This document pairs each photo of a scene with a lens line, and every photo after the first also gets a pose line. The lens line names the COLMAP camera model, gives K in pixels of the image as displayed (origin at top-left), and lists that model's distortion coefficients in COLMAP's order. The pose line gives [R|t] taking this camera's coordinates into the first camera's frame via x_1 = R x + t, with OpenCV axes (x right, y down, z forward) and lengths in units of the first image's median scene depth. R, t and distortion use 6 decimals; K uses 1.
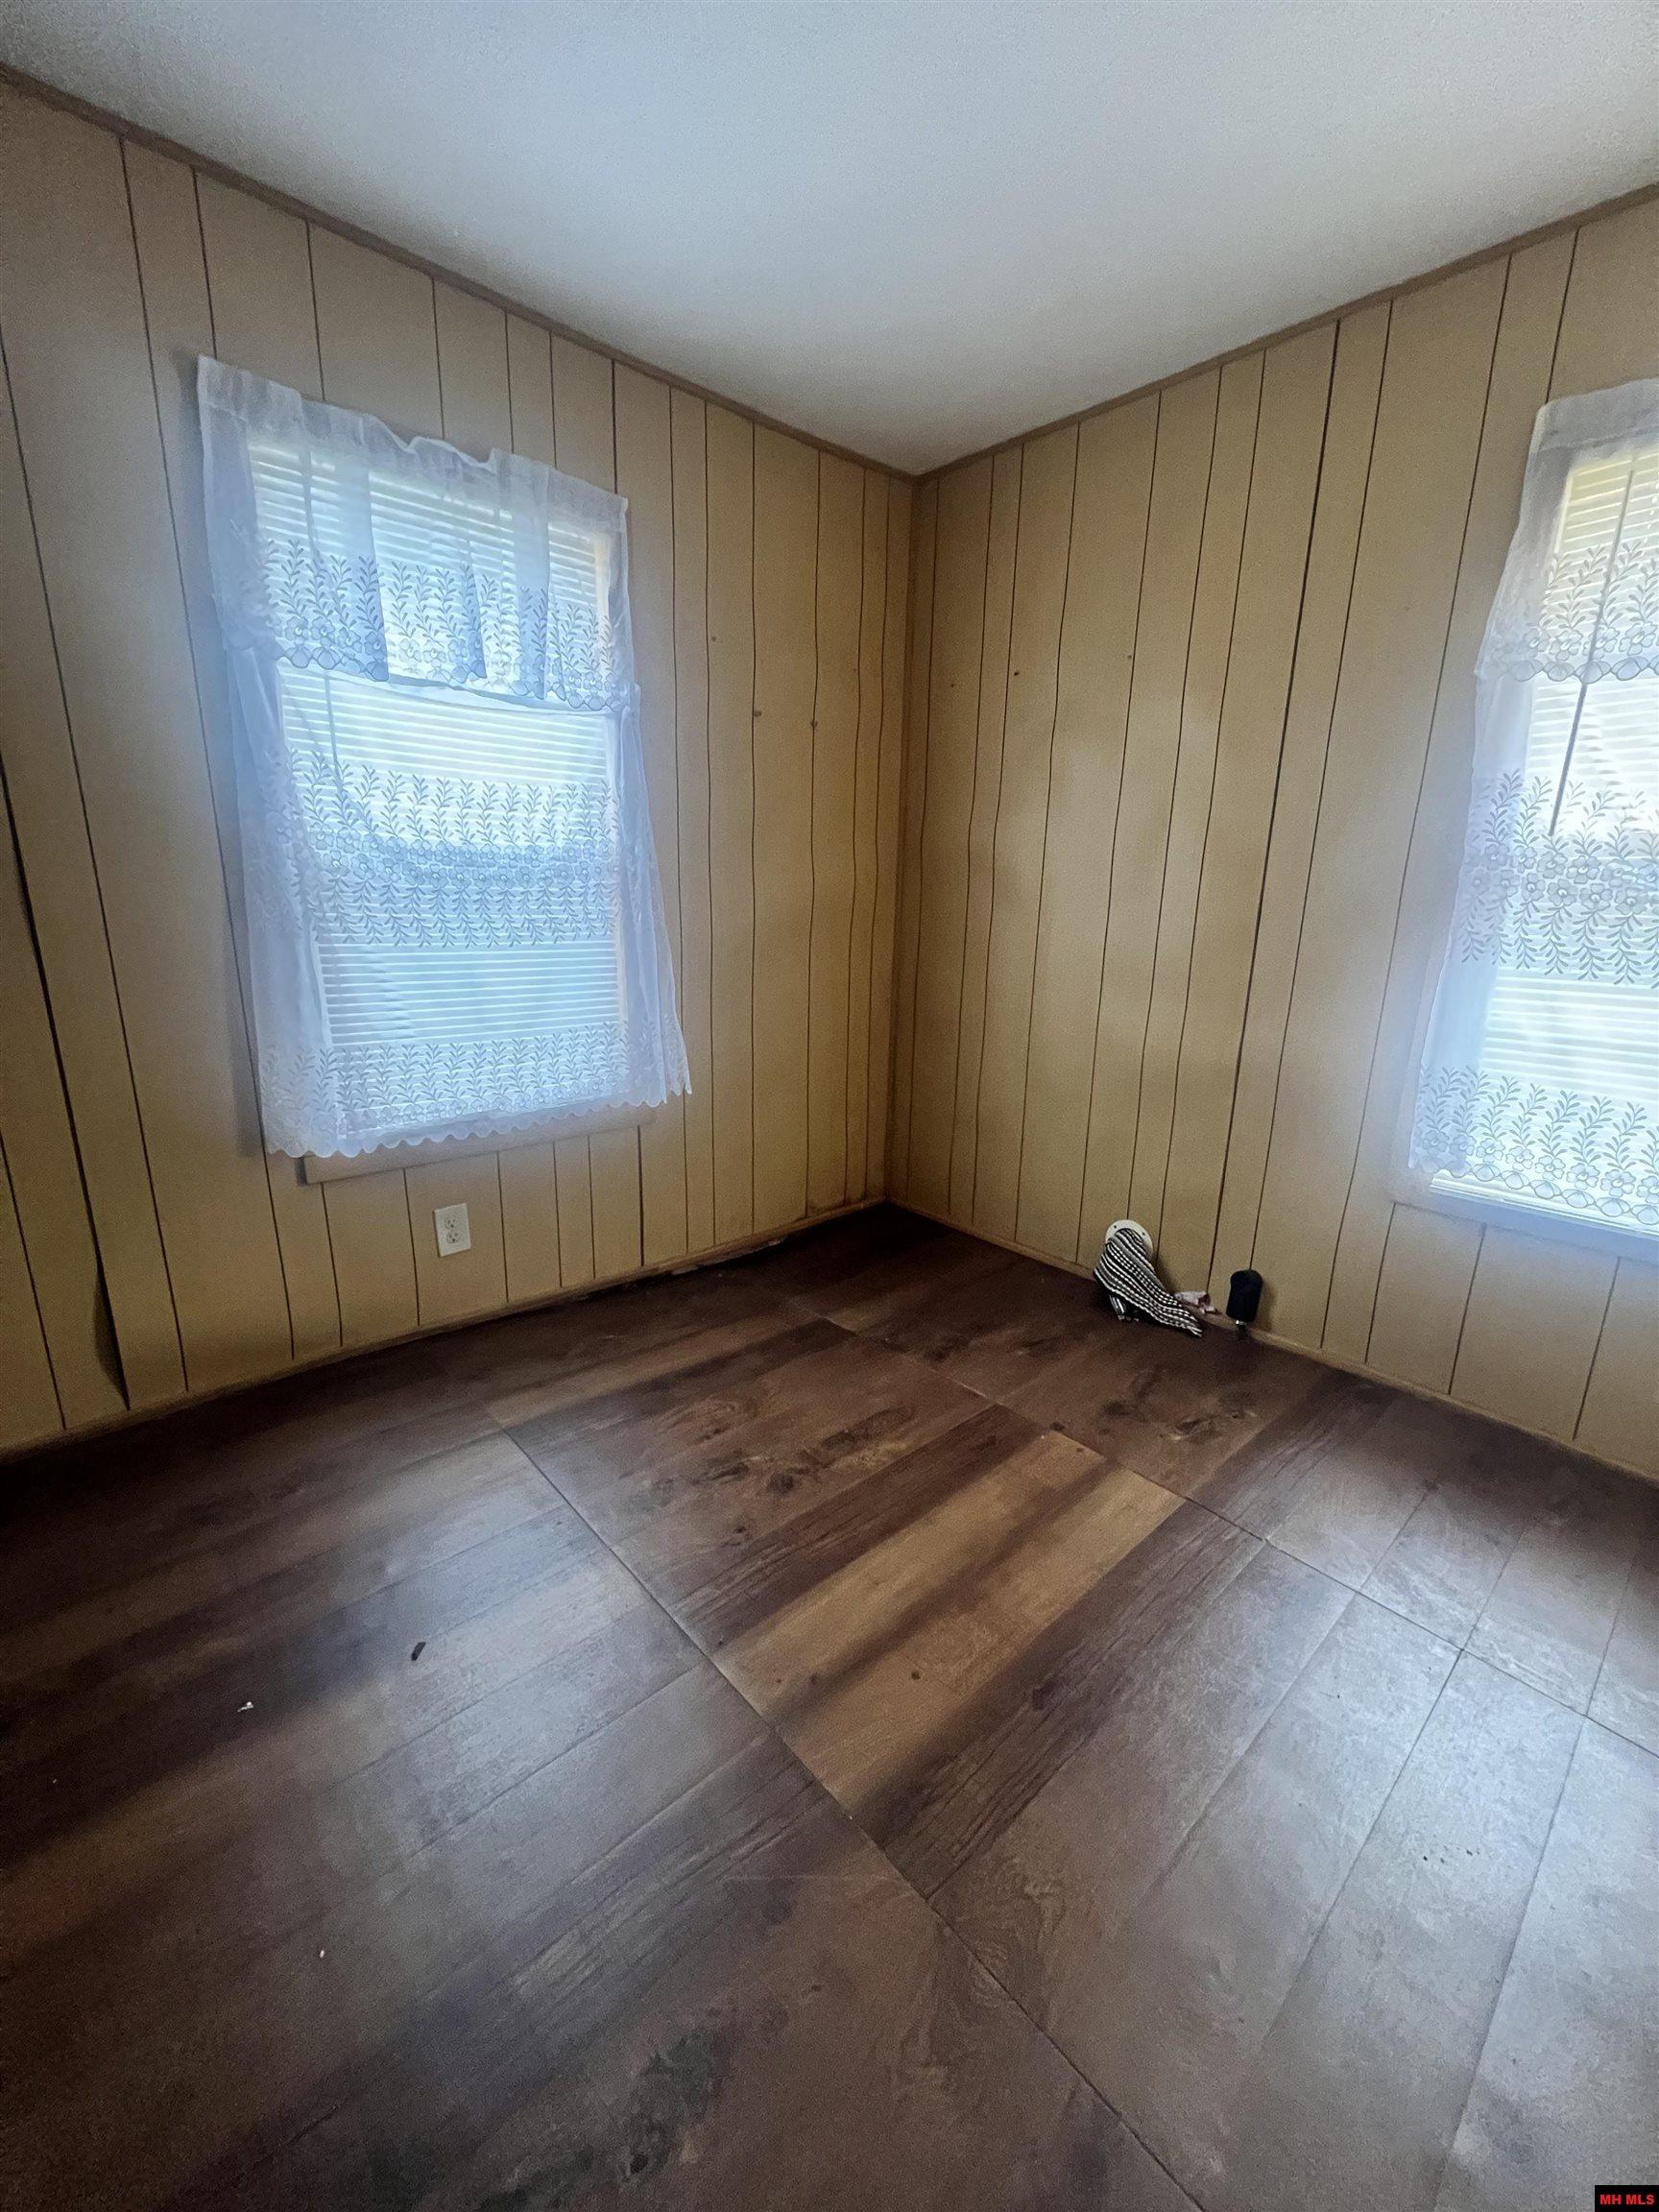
lens RADIAL K [[888.5, 0, 837.6], [0, 888.5, 1103.8], [0, 0, 1]] dist [0.001062, 0.000202]
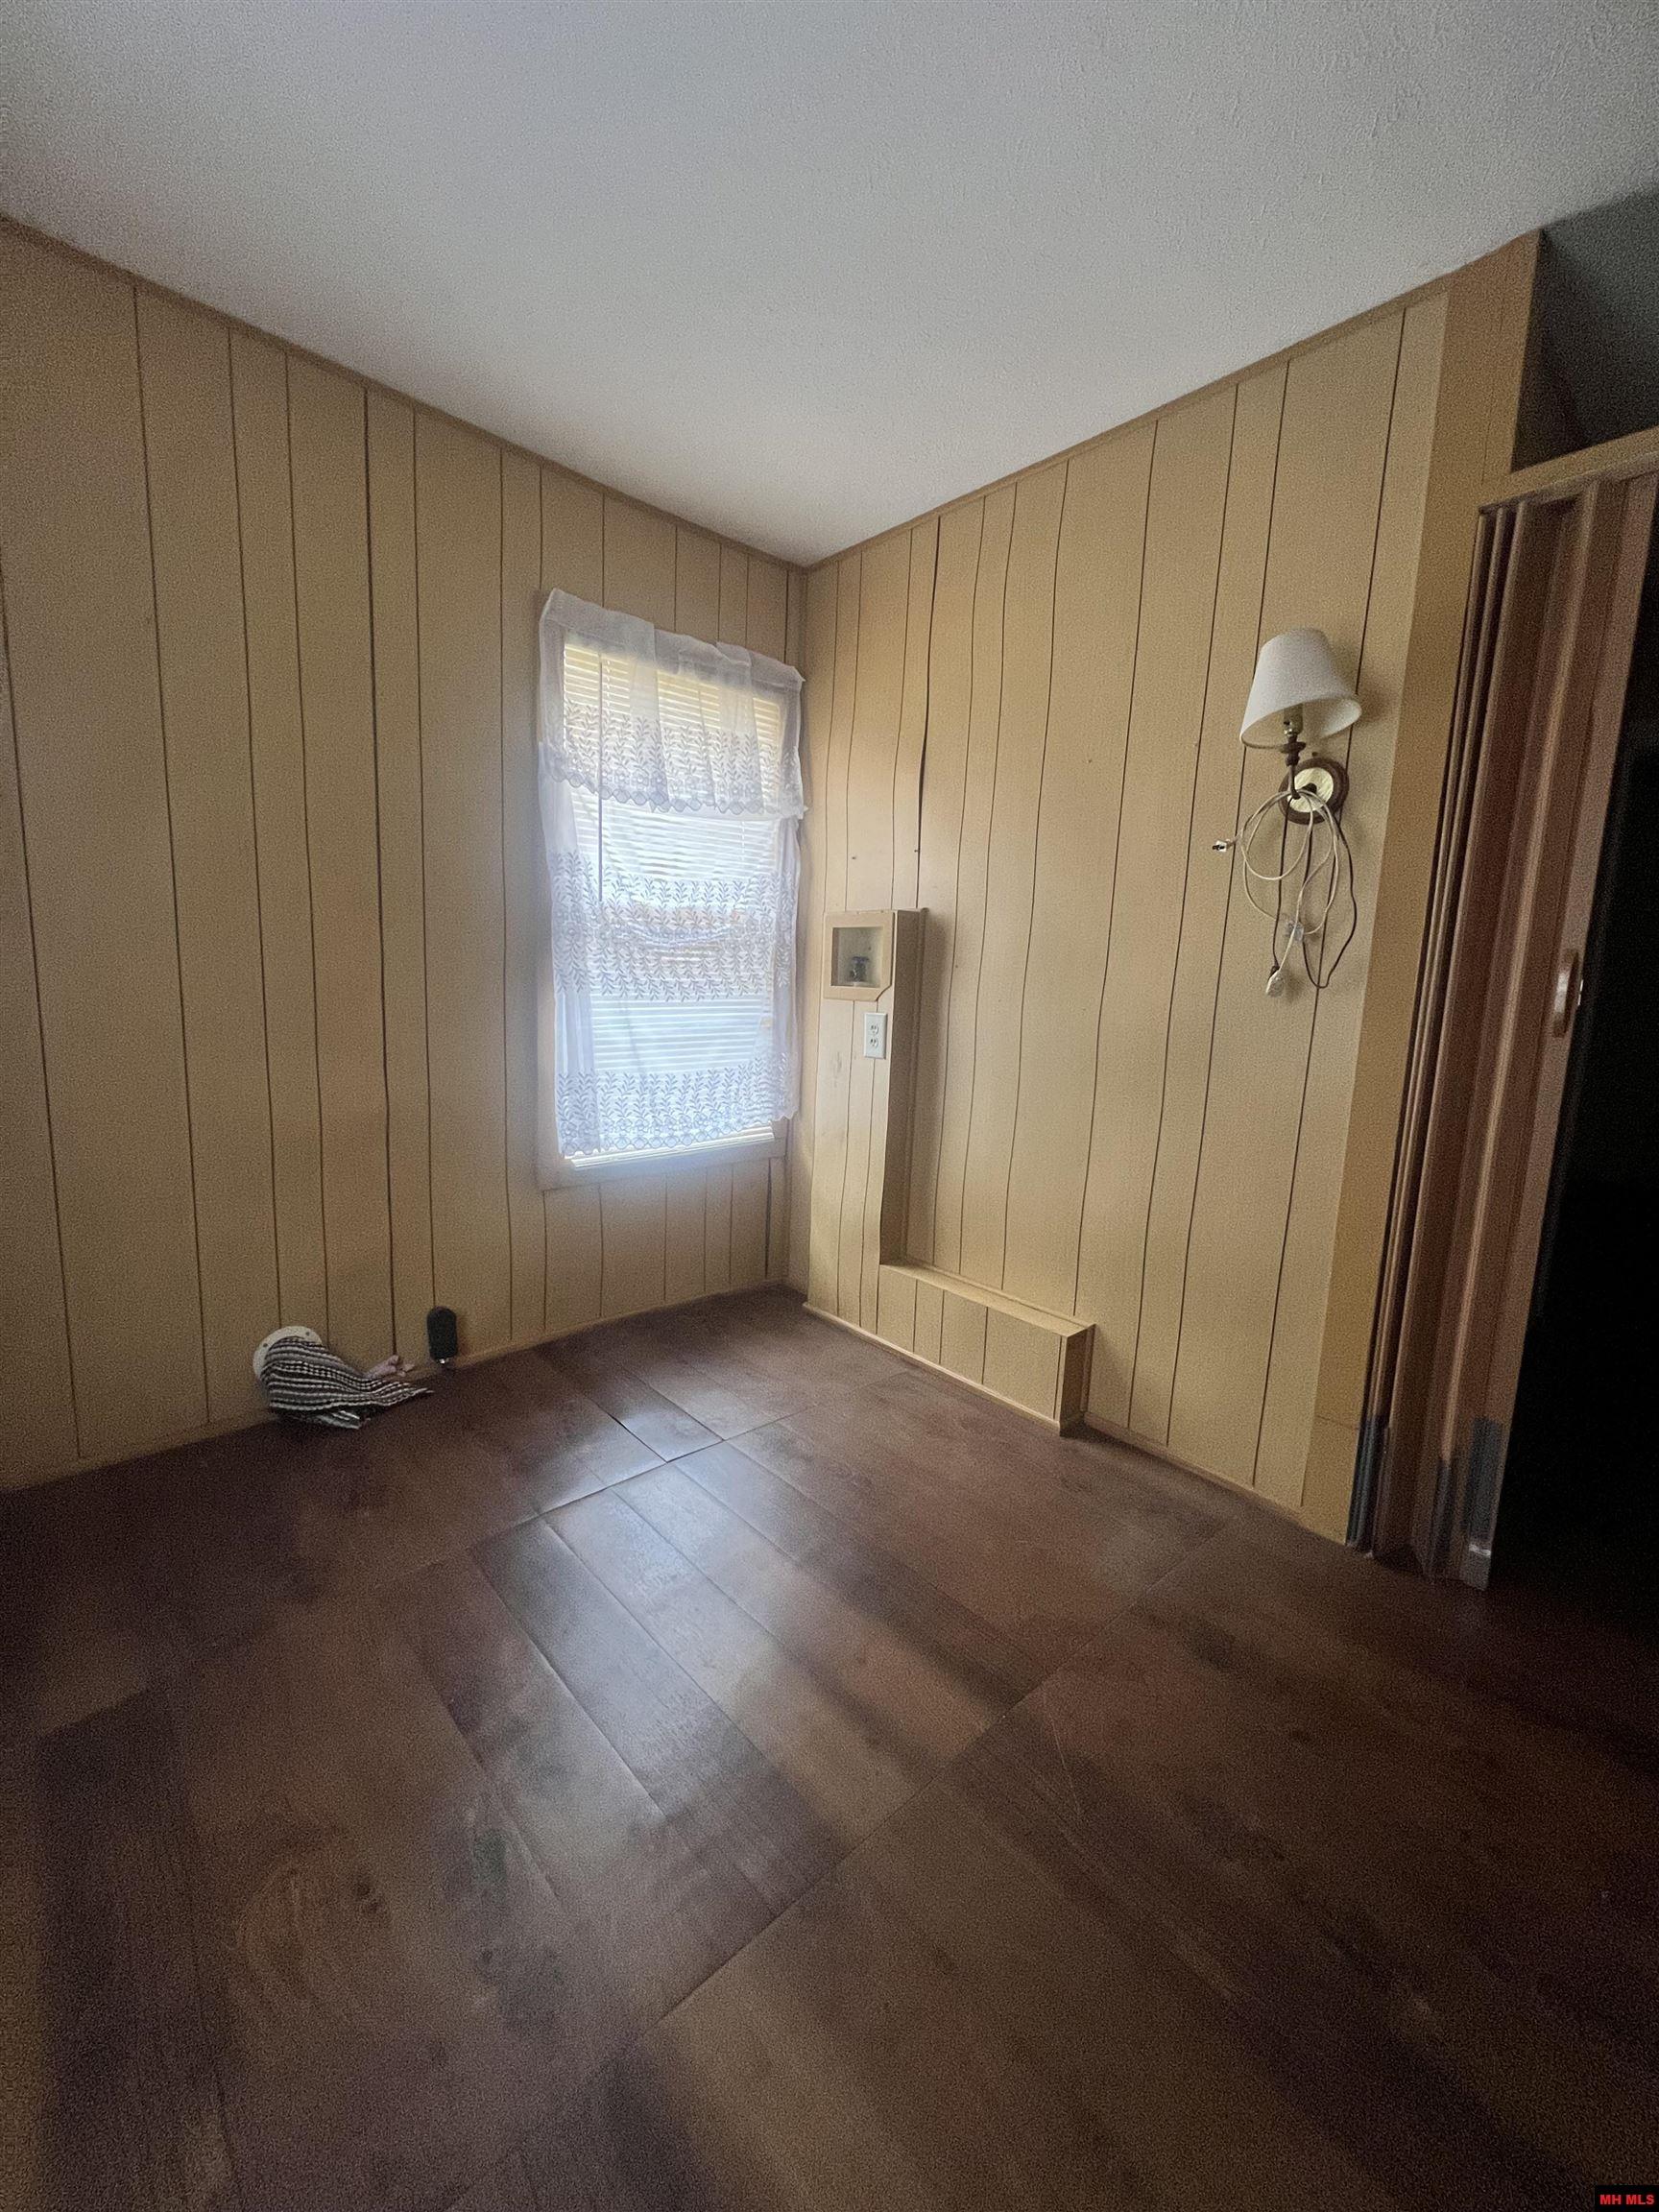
lens RADIAL K [[888.5, 0, 836.9], [0, 888.5, 1102.1], [0, 0, 1]] dist [0.001062, 0.000202]
pose [[0.006341, -0.171931, 0.985089, -0.493600], [0.203759, 0.964663, 0.167055, -0.115064], [-0.979000, 0.199662, 0.041149, 0.482948]]
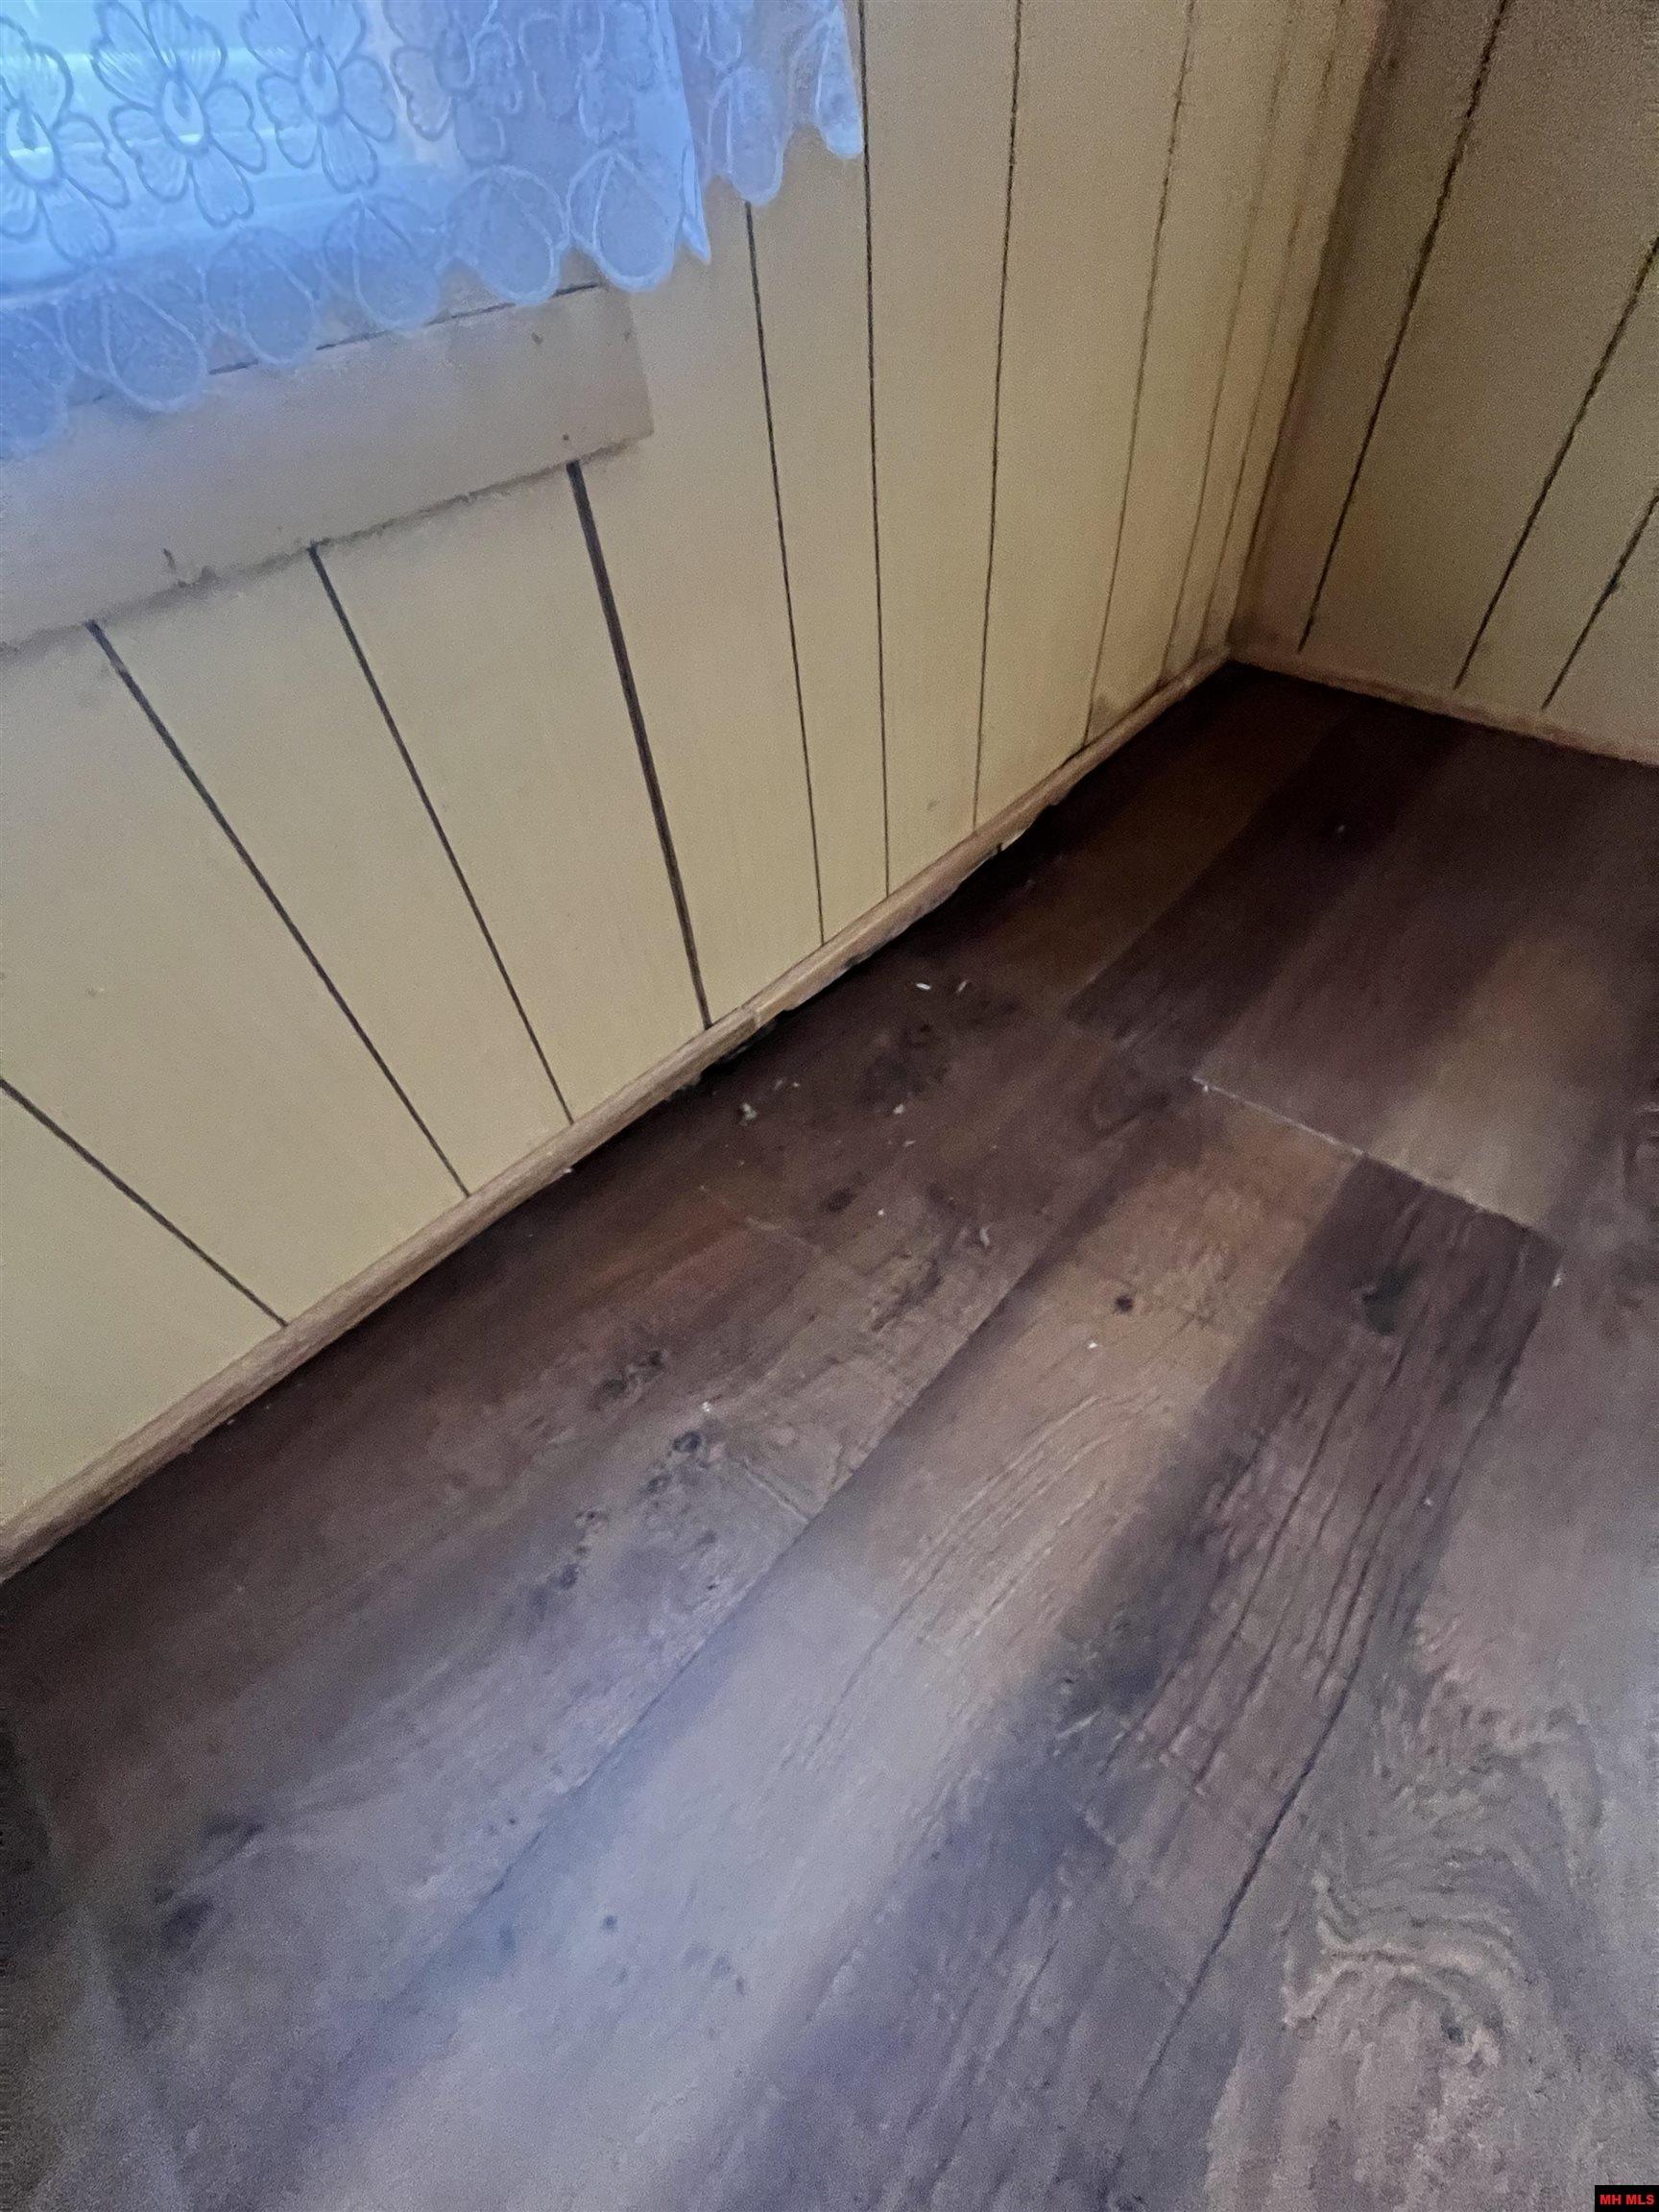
lens RADIAL K [[887.5, 0, 837.8], [0, 887.5, 1100.6], [0, 0, 1]] dist [-0.000167, 0.000012]
pose [[0.989762, -0.142644, -0.004832, -0.203676], [0.120074, 0.813901, 0.568460, 0.035123], [-0.077155, -0.563220, 0.822697, 0.834916]]
